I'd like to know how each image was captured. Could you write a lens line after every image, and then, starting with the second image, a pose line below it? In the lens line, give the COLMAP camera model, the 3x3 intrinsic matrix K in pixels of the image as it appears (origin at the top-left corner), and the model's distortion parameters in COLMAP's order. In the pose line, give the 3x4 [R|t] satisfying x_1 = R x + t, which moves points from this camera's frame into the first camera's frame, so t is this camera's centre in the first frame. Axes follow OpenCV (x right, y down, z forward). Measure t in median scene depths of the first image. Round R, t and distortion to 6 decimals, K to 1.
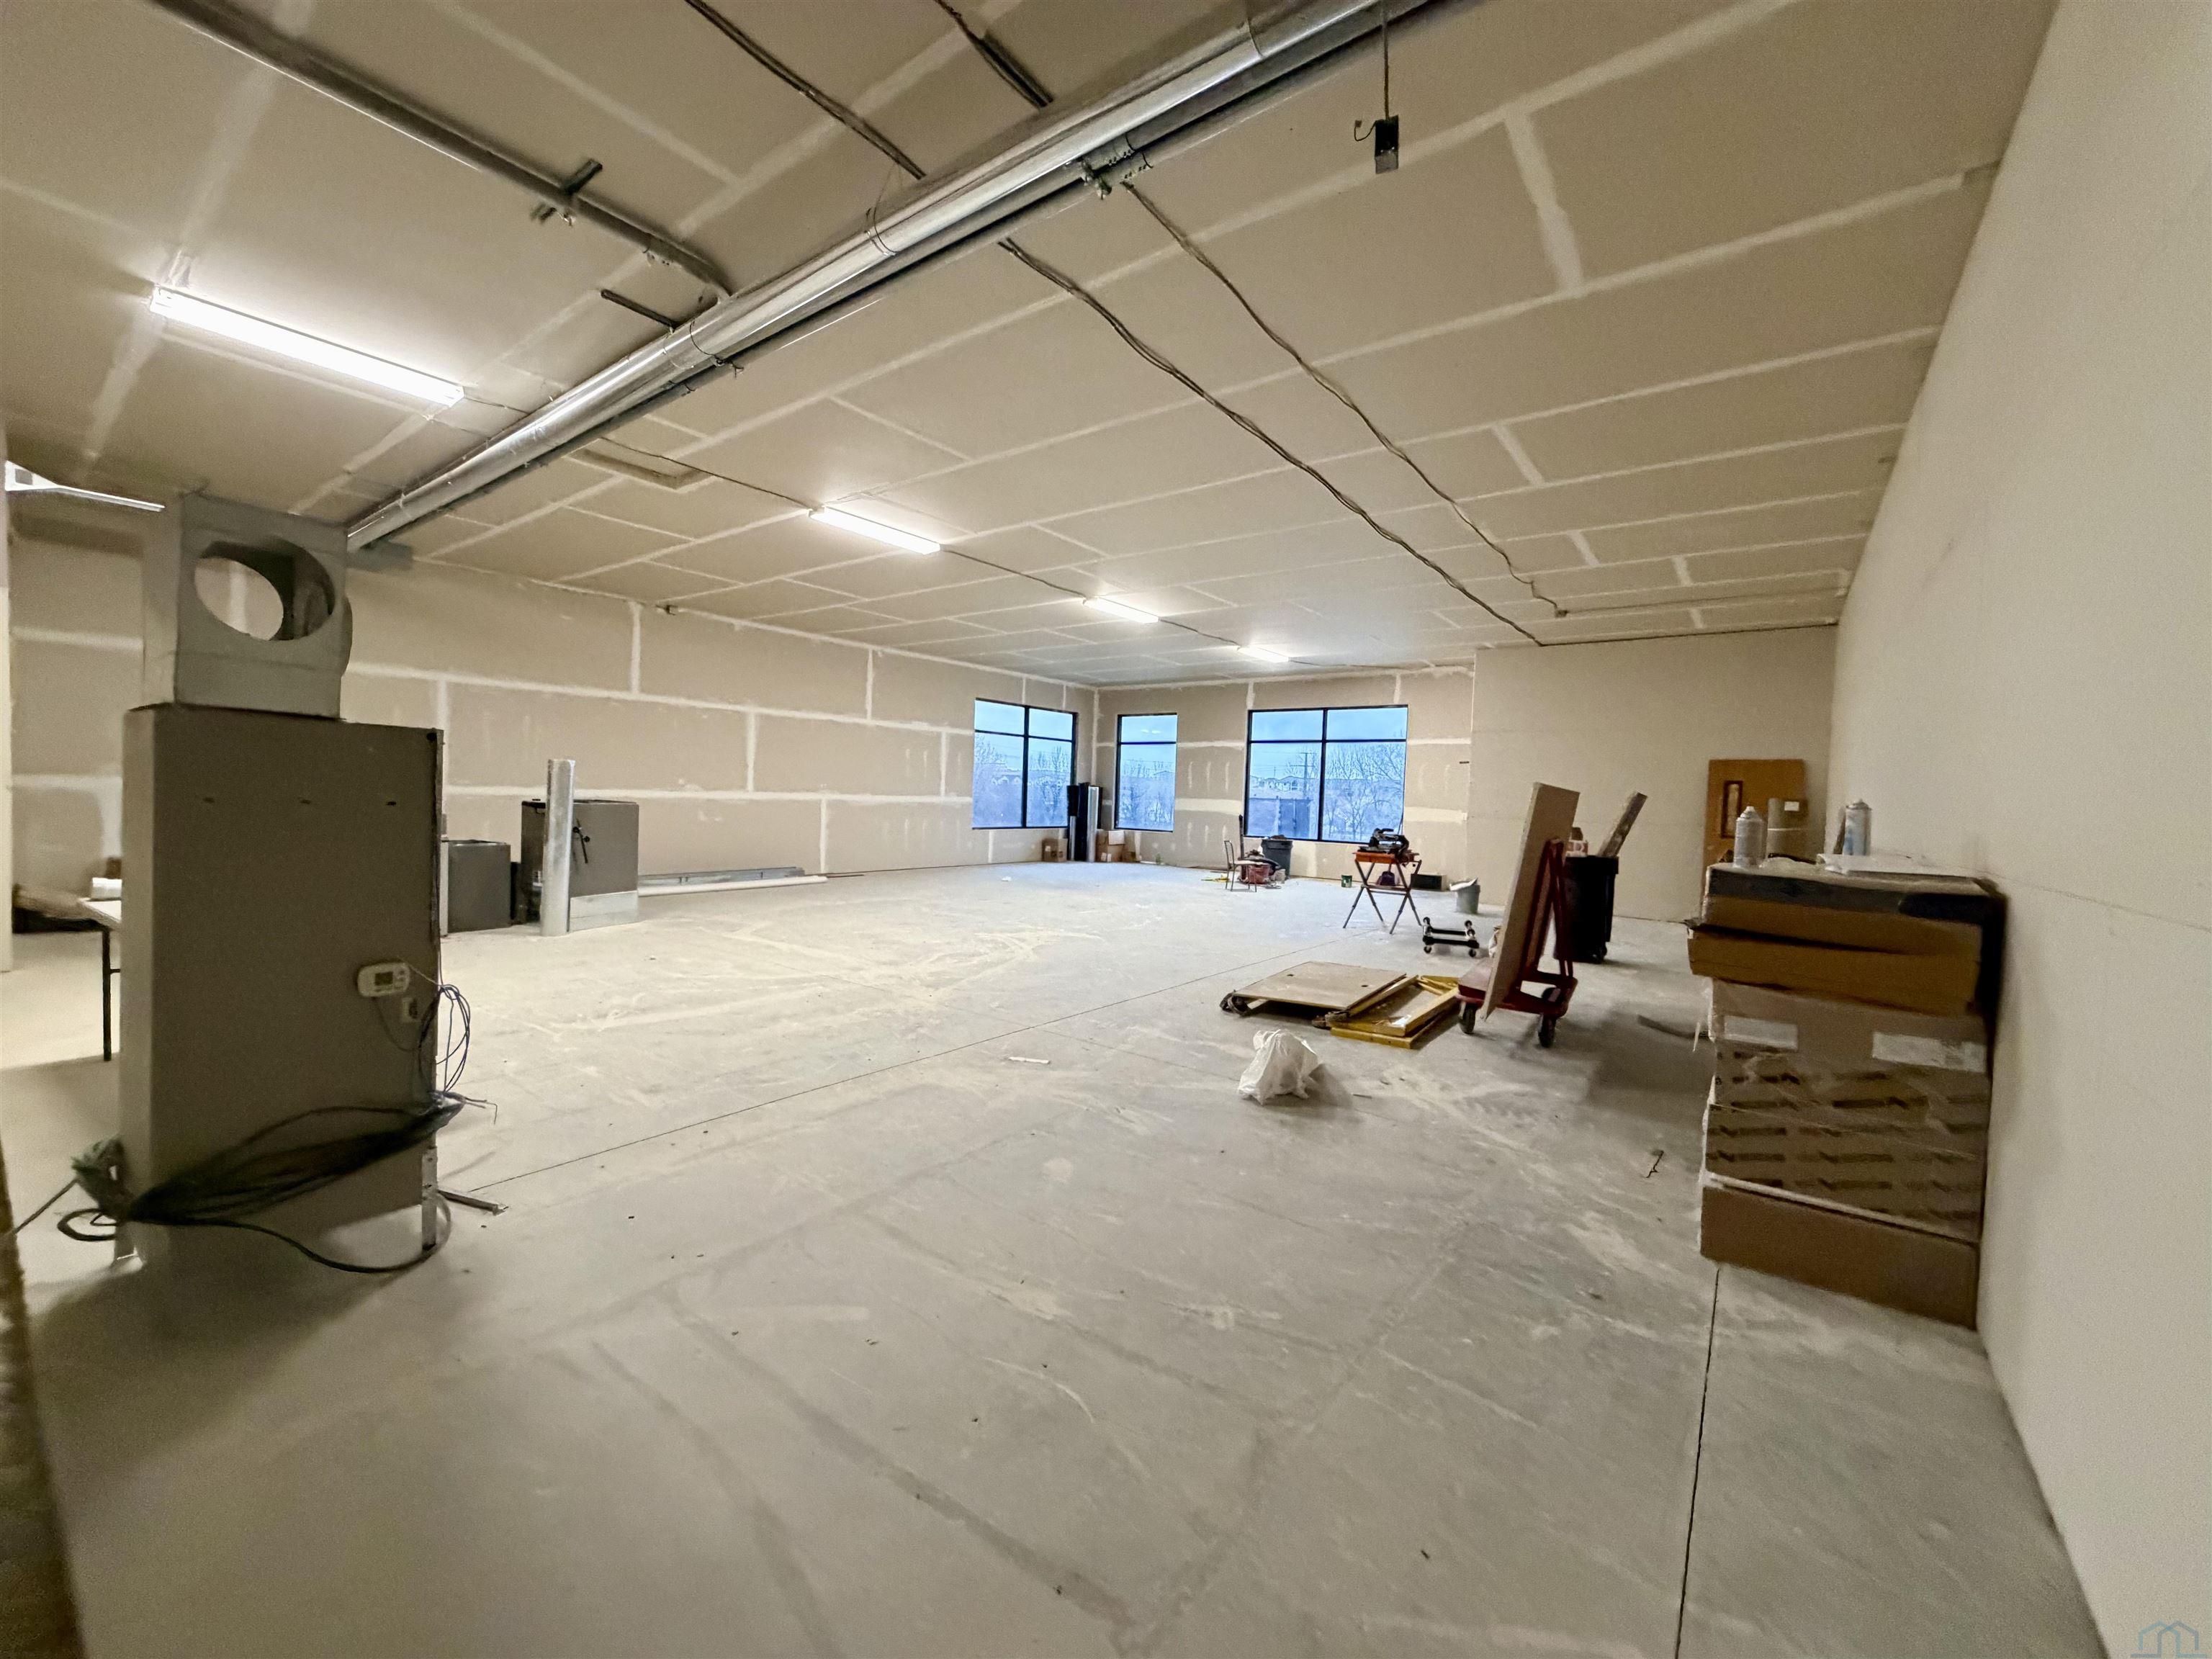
lens RADIAL K [[878.4, 0, 1097.5], [0, 878.4, 826.0], [0, 0, 1]] dist [-0.000698, -0.000125]
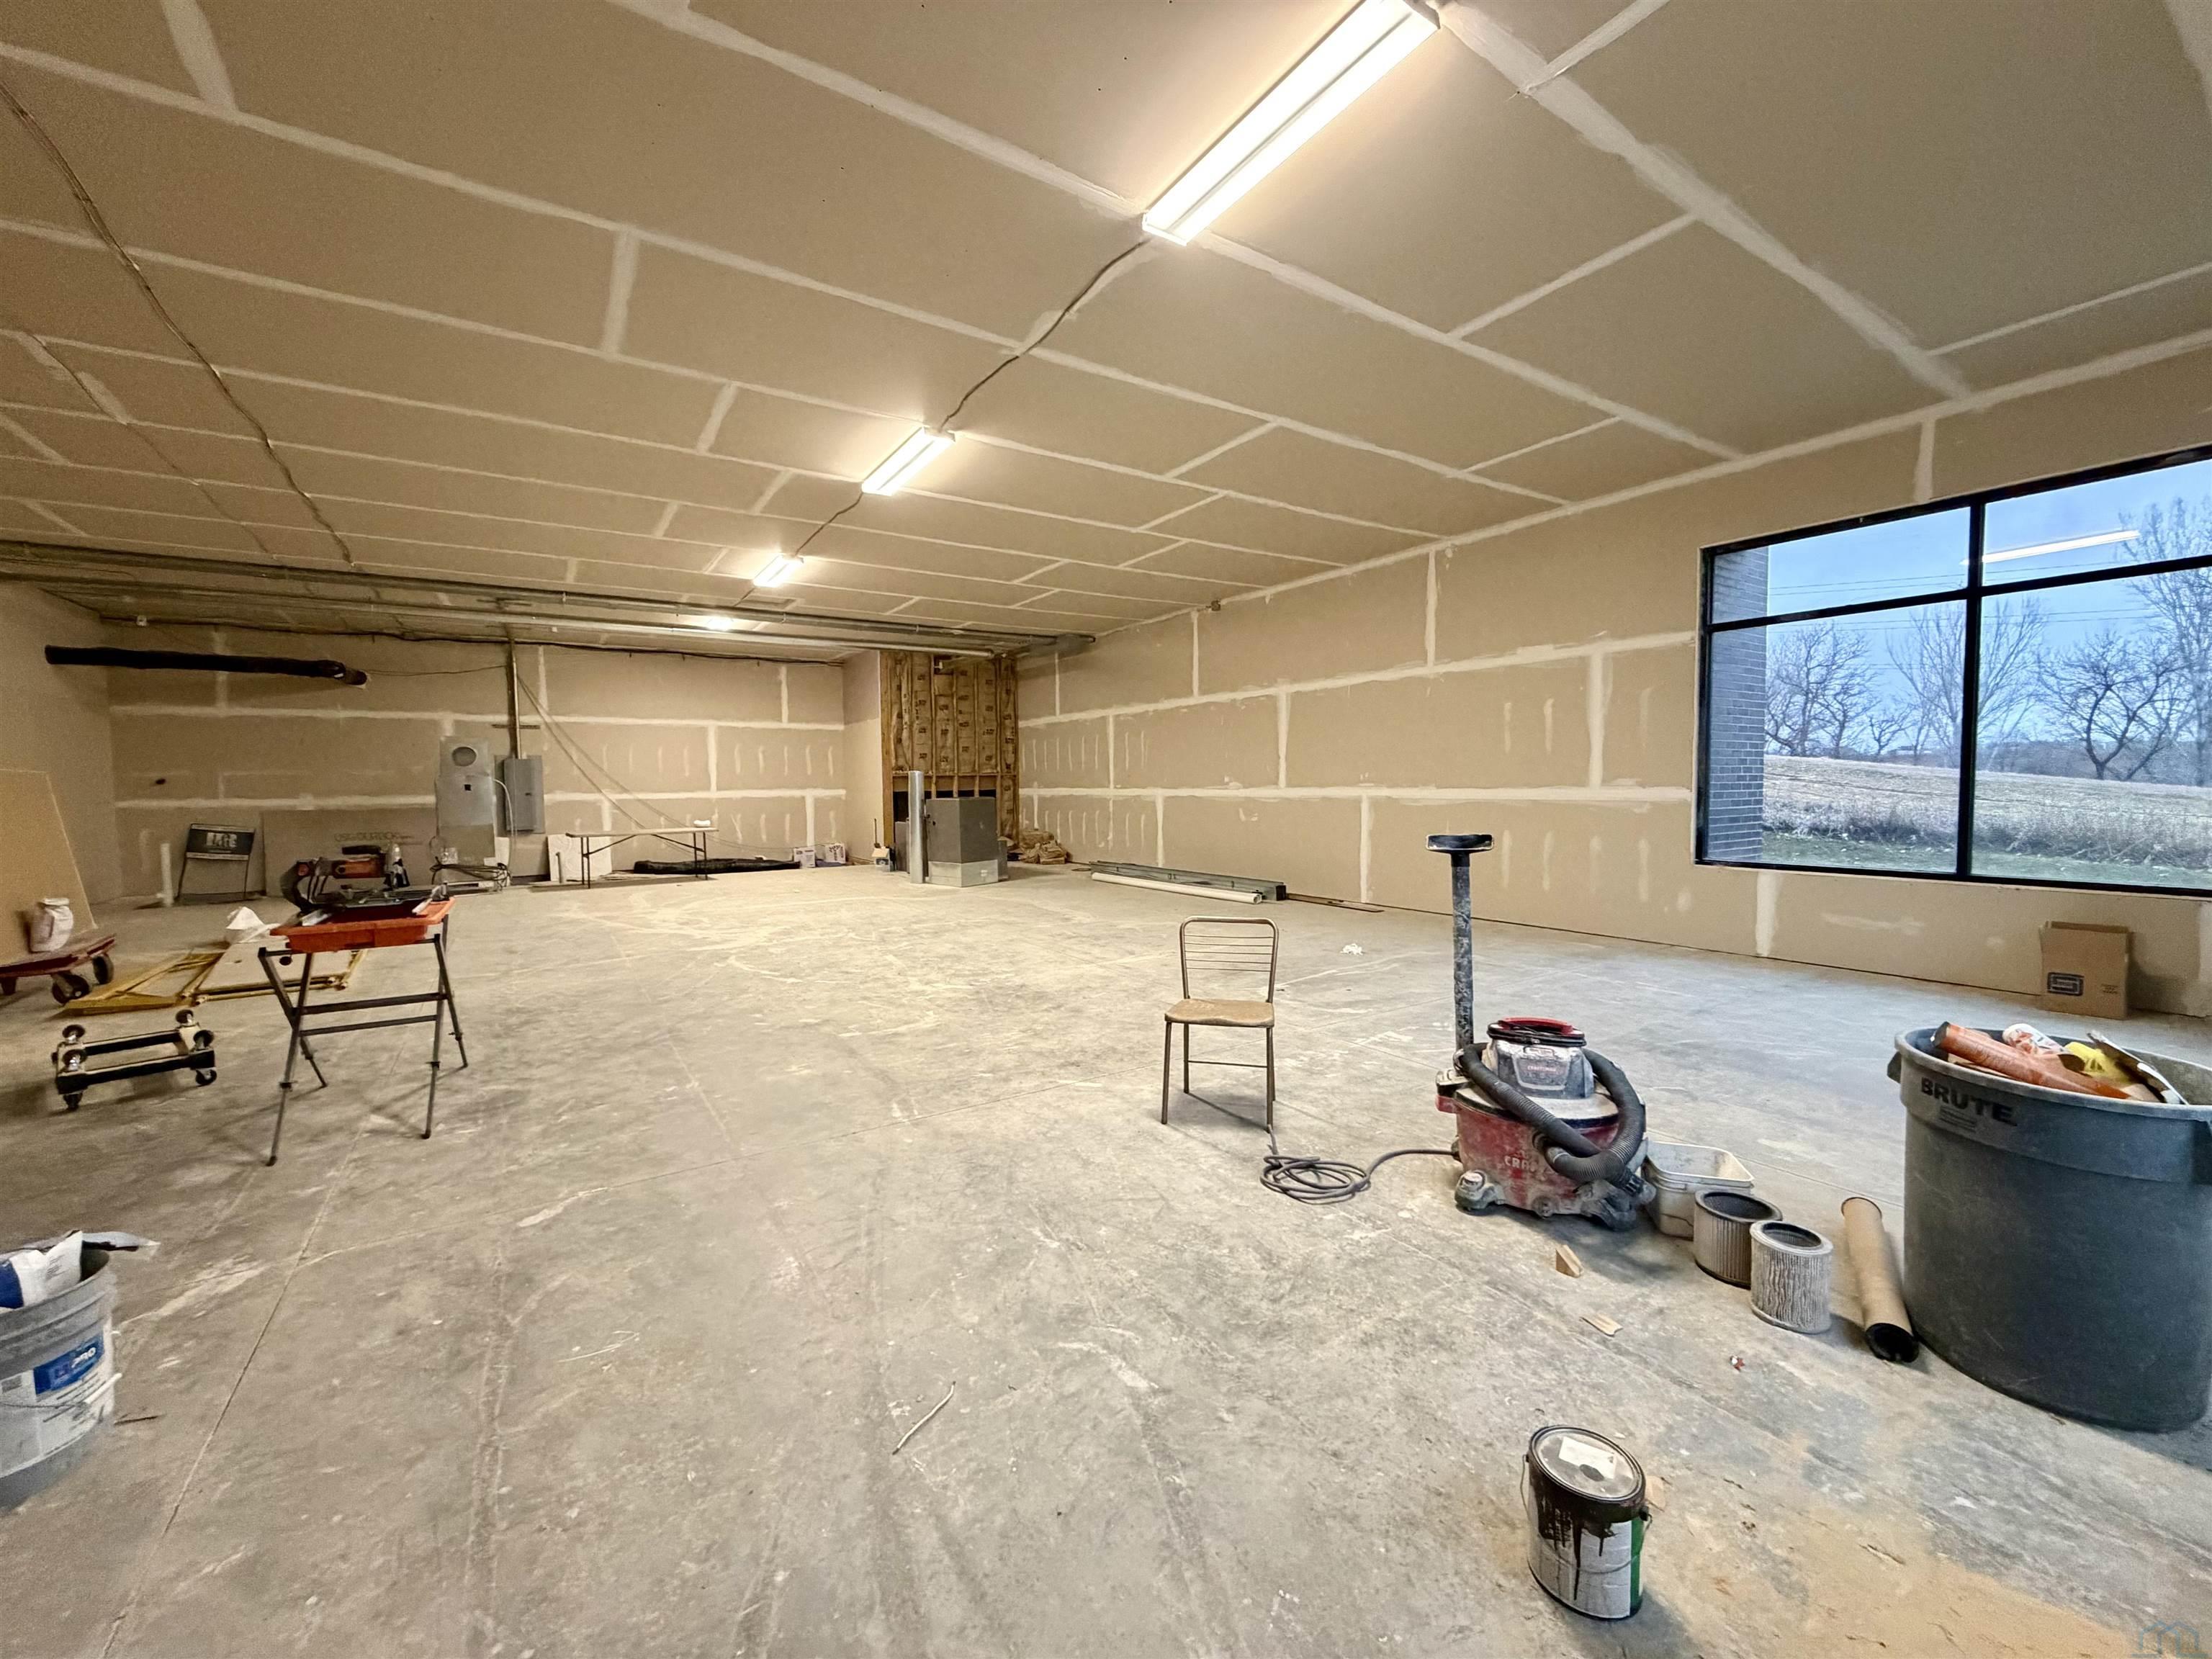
lens RADIAL K [[878.4, 0, 1097.5], [0, 878.4, 826.0], [0, 0, 1]] dist [-0.000698, -0.000125]
pose [[-0.341909, 0.019429, -0.939532, 0.433799], [-0.033022, 0.998920, 0.032674, -0.023338], [0.939153, 0.042197, -0.340898, 1.074027]]
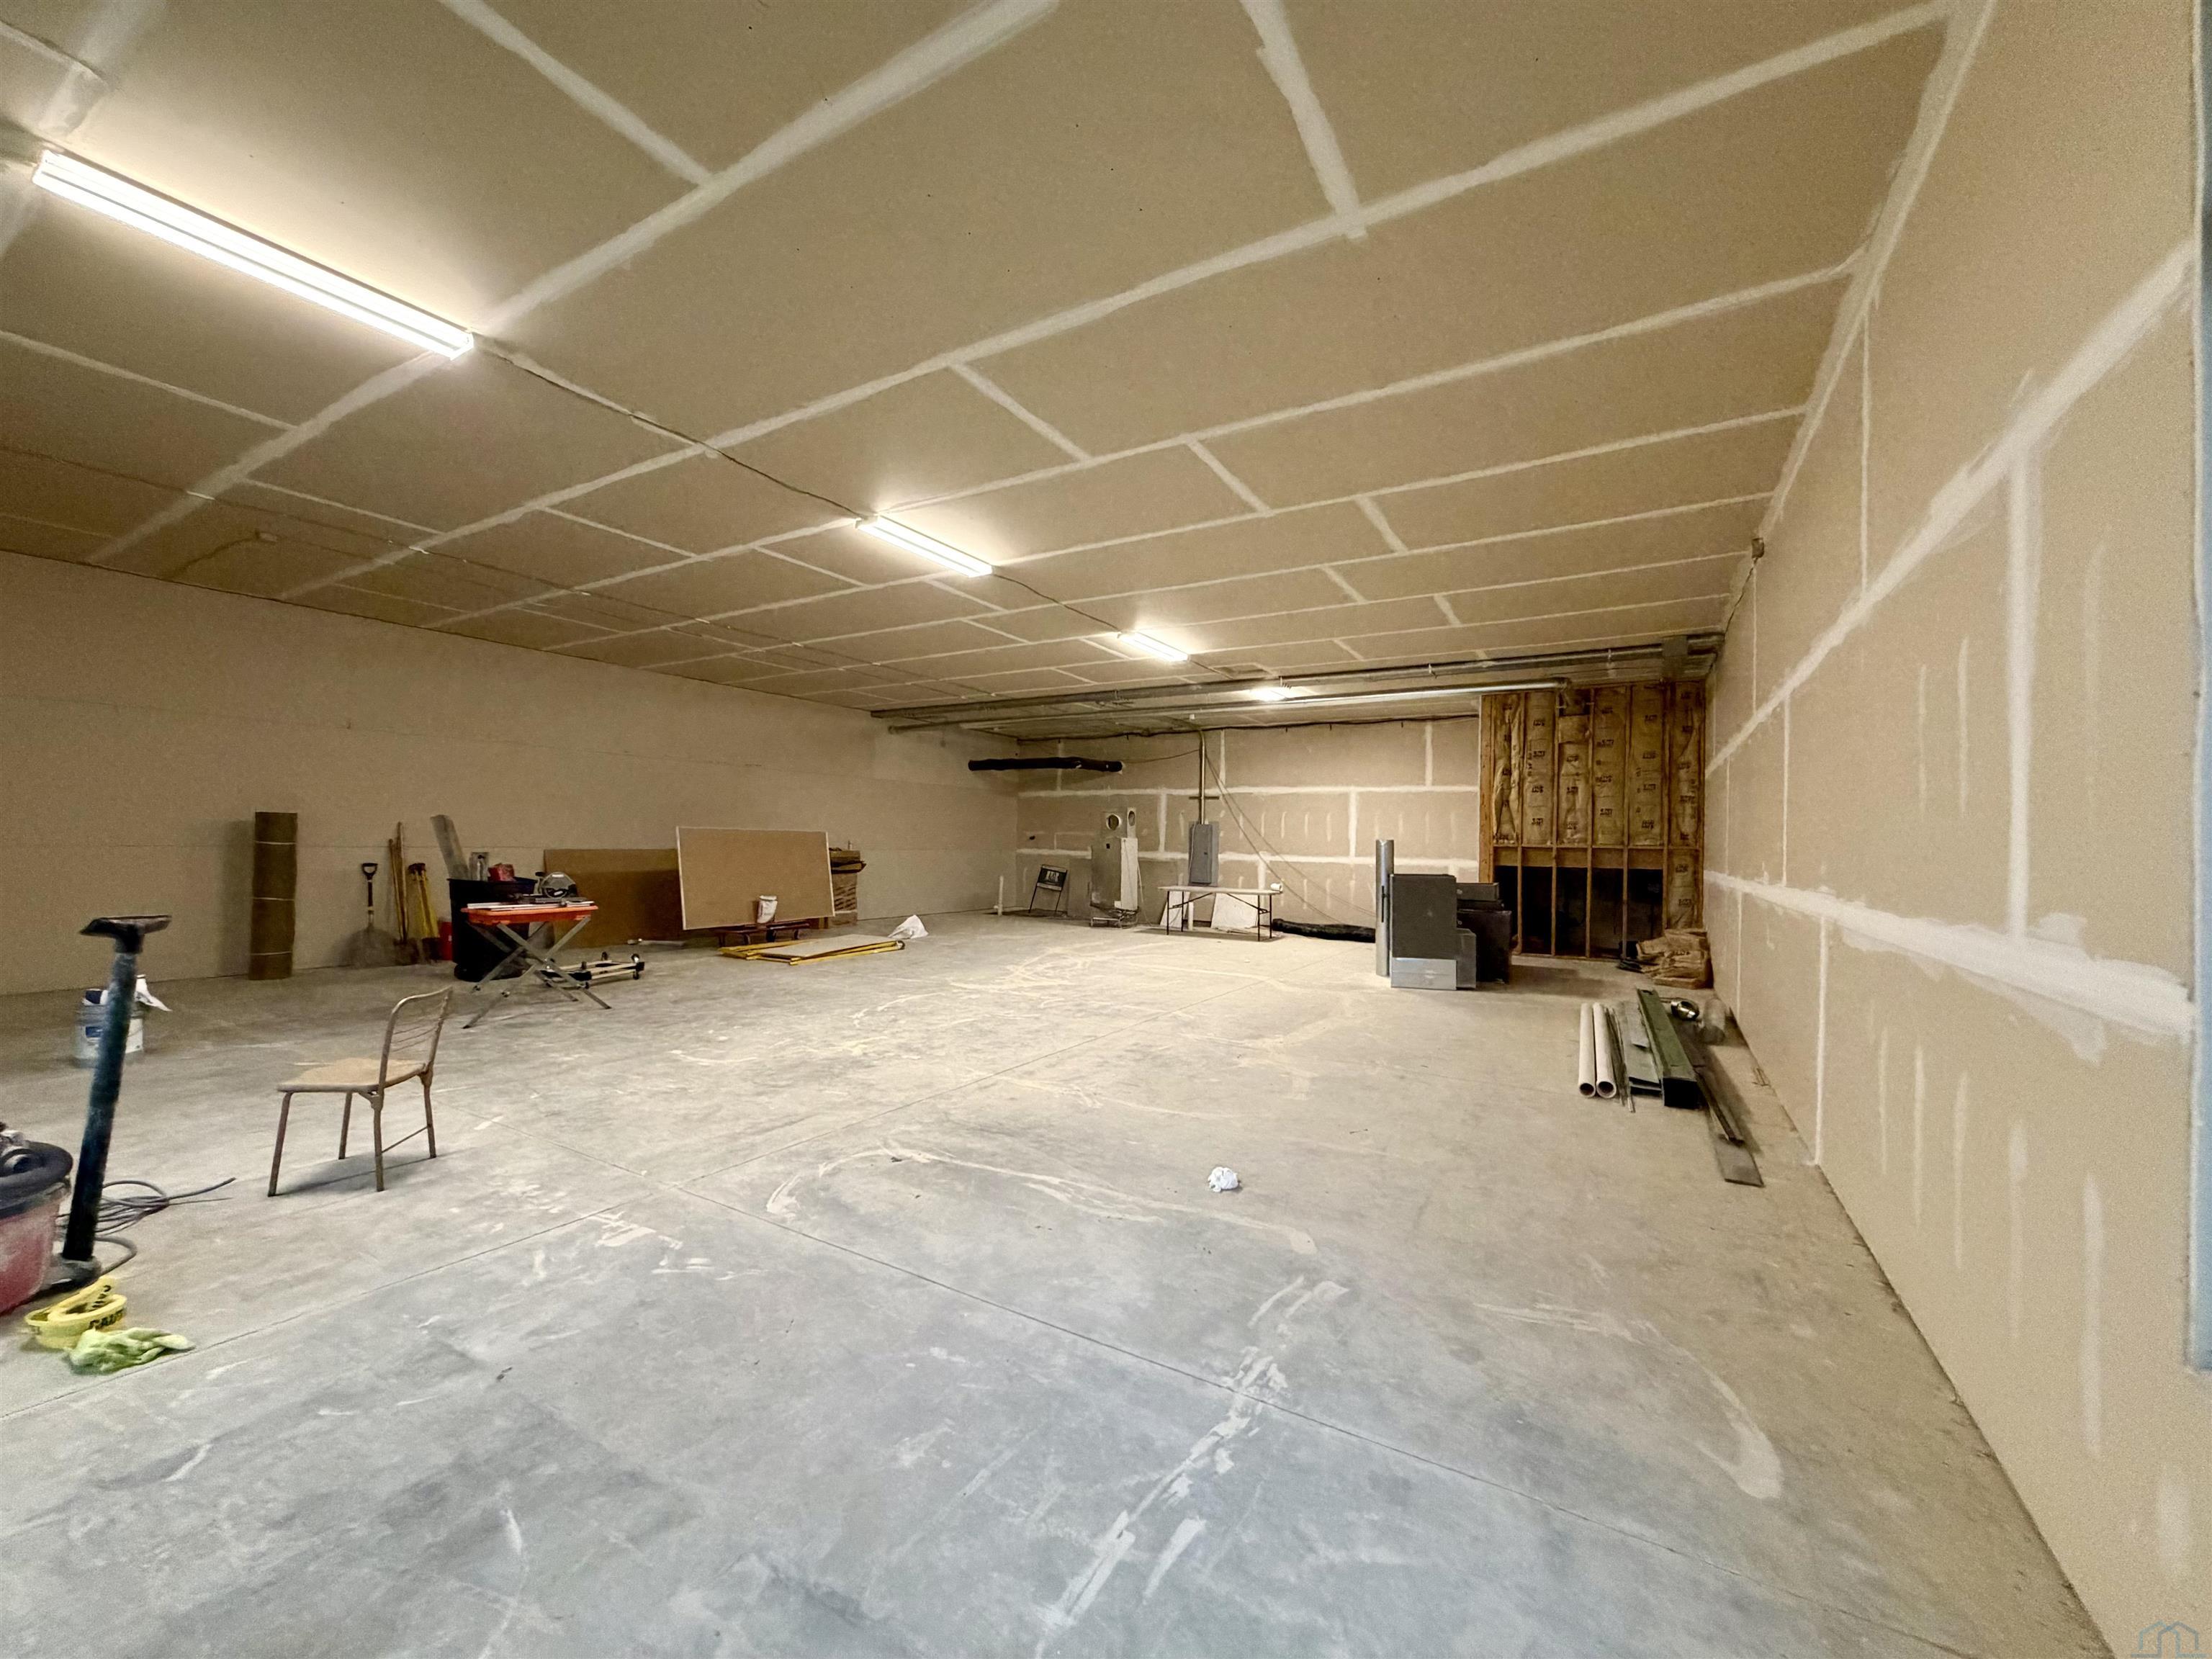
lens RADIAL K [[878.4, 0, 1097.5], [0, 878.4, 826.0], [0, 0, 1]] dist [-0.000698, -0.000125]
pose [[-0.993419, -0.053207, -0.101425, -0.030605], [-0.054921, 0.998390, 0.014185, -0.053507], [0.100507, 0.019662, -0.994742, 1.317509]]
